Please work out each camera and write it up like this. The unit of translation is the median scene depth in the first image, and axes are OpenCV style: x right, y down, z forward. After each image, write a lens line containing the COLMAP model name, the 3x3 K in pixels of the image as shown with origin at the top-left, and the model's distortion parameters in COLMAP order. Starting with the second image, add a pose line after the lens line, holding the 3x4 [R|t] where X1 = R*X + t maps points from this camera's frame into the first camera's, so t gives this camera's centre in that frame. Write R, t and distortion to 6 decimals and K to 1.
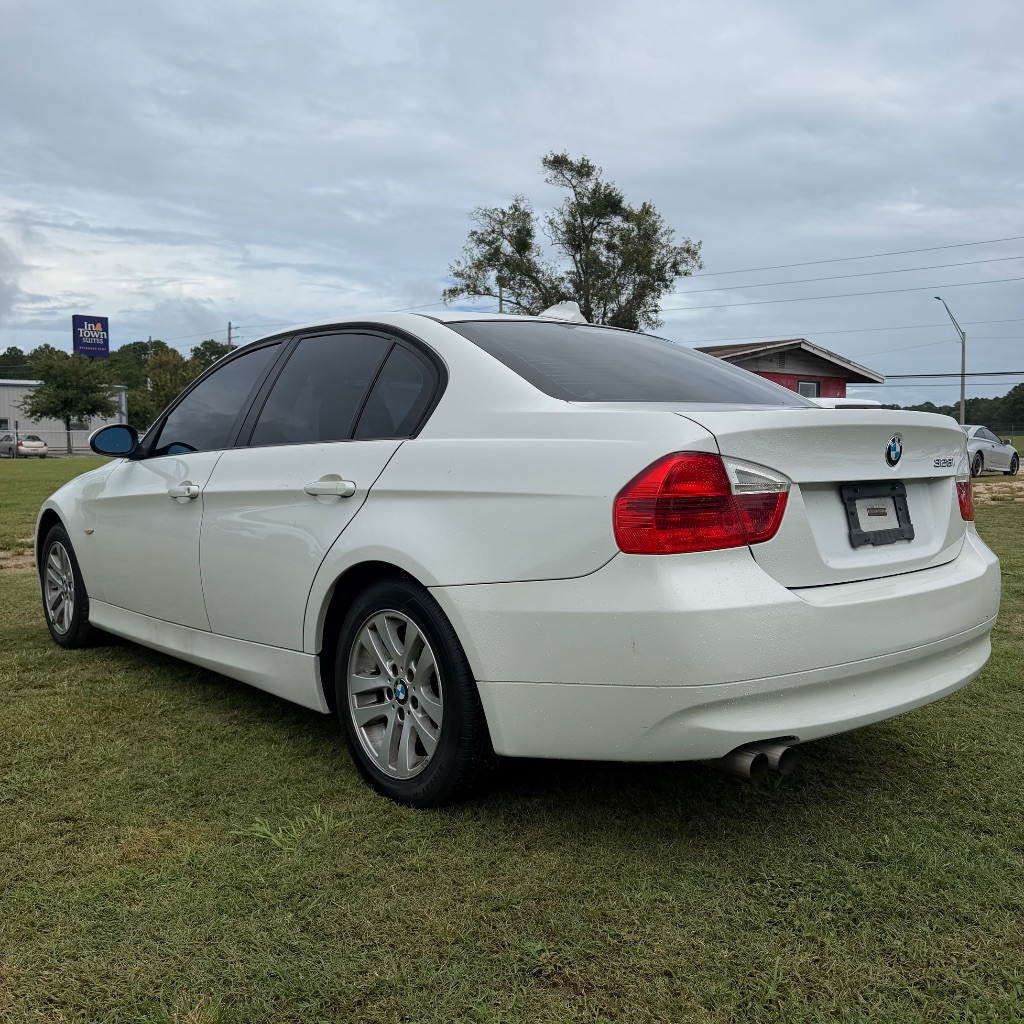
lens RADIAL K [[976.3, 0, 512.0], [0, 976.3, 512.0], [0, 0, 1]] dist [0.077709, -0.093742]
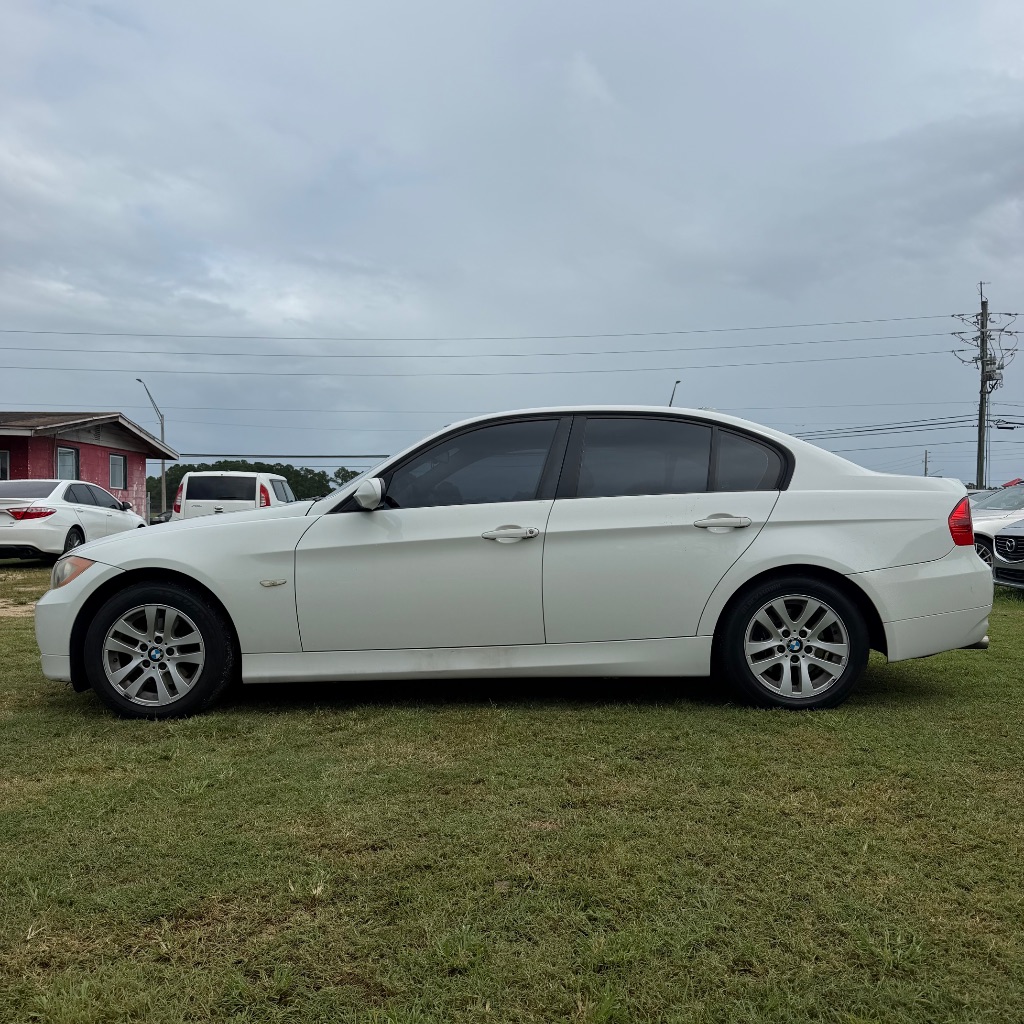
lens RADIAL K [[976.3, 0, 512.0], [0, 976.3, 512.0], [0, 0, 1]] dist [0.077709, -0.093742]
pose [[0.660043, 0.002271, 0.751224, -1.618085], [0.056399, 0.997023, -0.052567, 0.021826], [-0.749108, 0.077065, 0.657950, 0.258323]]
